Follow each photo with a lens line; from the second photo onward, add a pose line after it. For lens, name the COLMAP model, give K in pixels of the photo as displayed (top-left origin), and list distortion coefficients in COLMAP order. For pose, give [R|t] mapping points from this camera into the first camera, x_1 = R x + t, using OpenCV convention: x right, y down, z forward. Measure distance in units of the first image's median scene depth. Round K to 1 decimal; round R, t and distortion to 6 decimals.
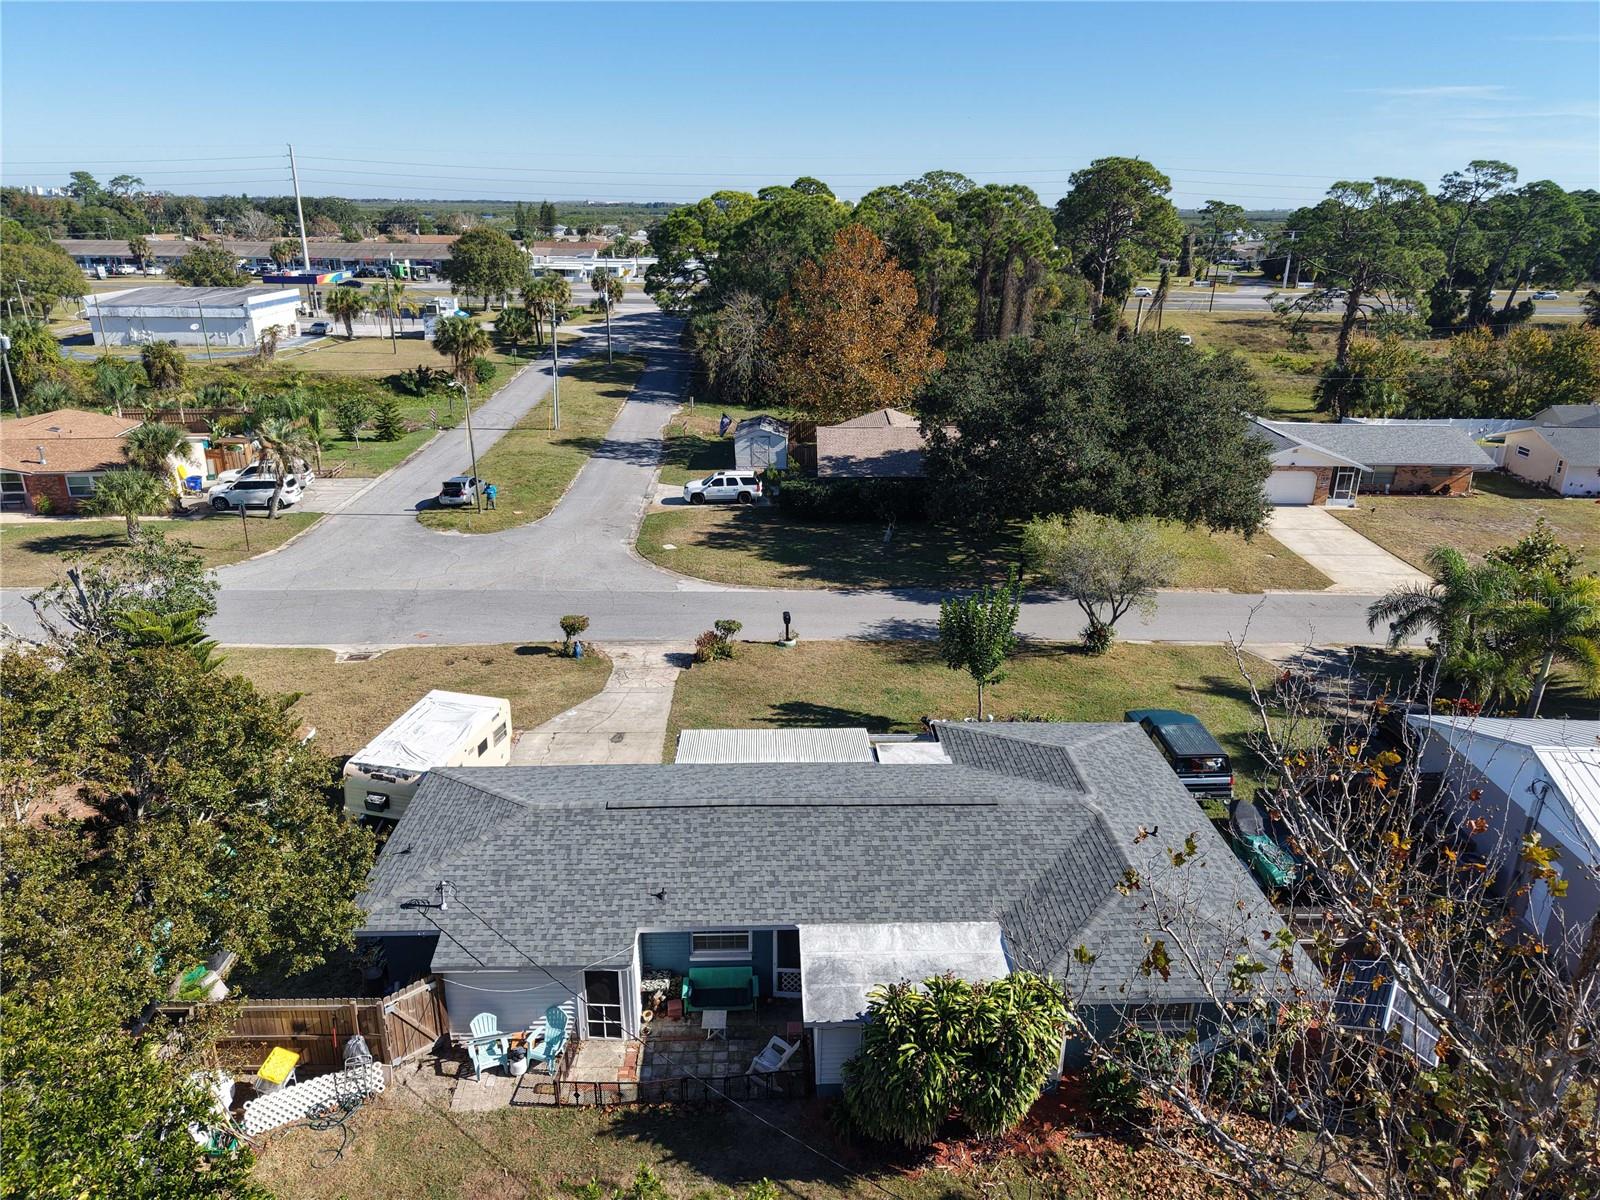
lens RADIAL K [[1058.4, 0, 800.0], [0, 1058.4, 600.0], [0, 0, 1]] dist [0.009667, -0.003505]
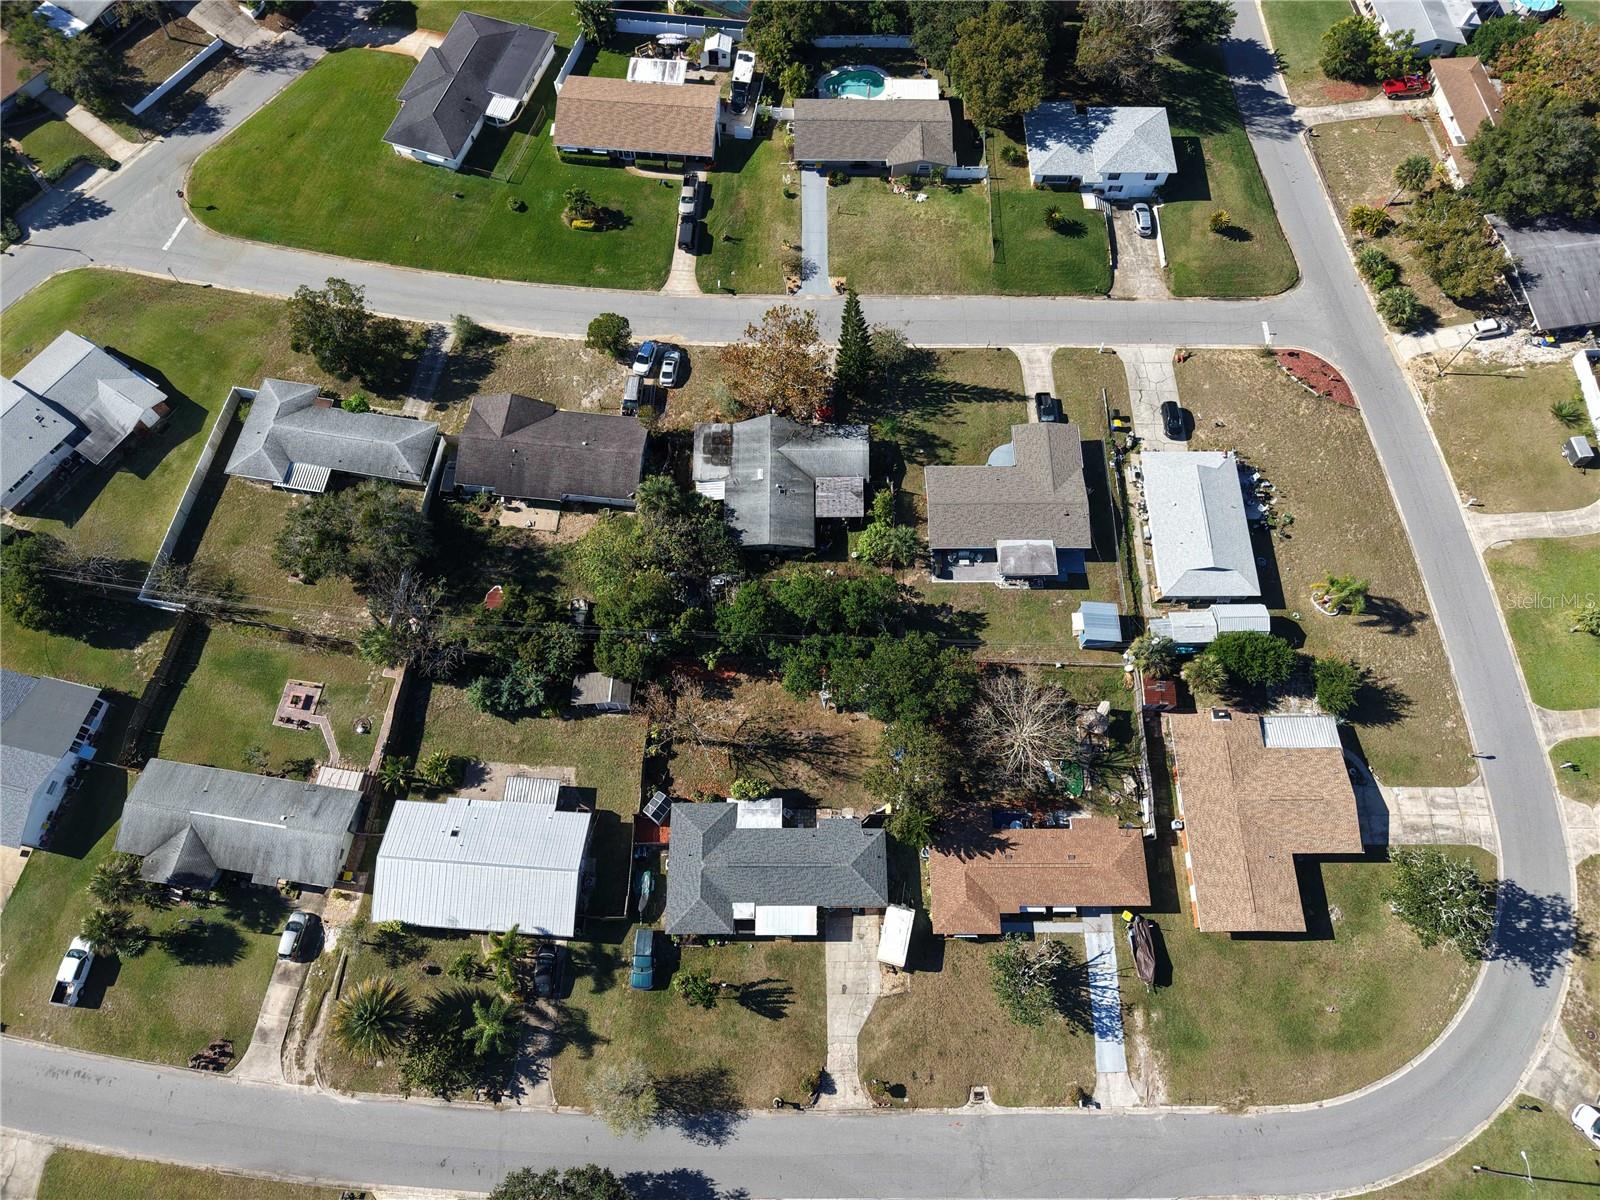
lens RADIAL K [[1112.9, 0, 801.9], [0, 1112.9, 579.1], [0, 0, 1]] dist [0.008356, -0.005399]
pose [[-0.999068, -0.039919, -0.016397, 0.030915], [-0.018942, 0.064233, 0.997755, -4.222428], [-0.038776, 0.997136, -0.064930, 0.241168]]
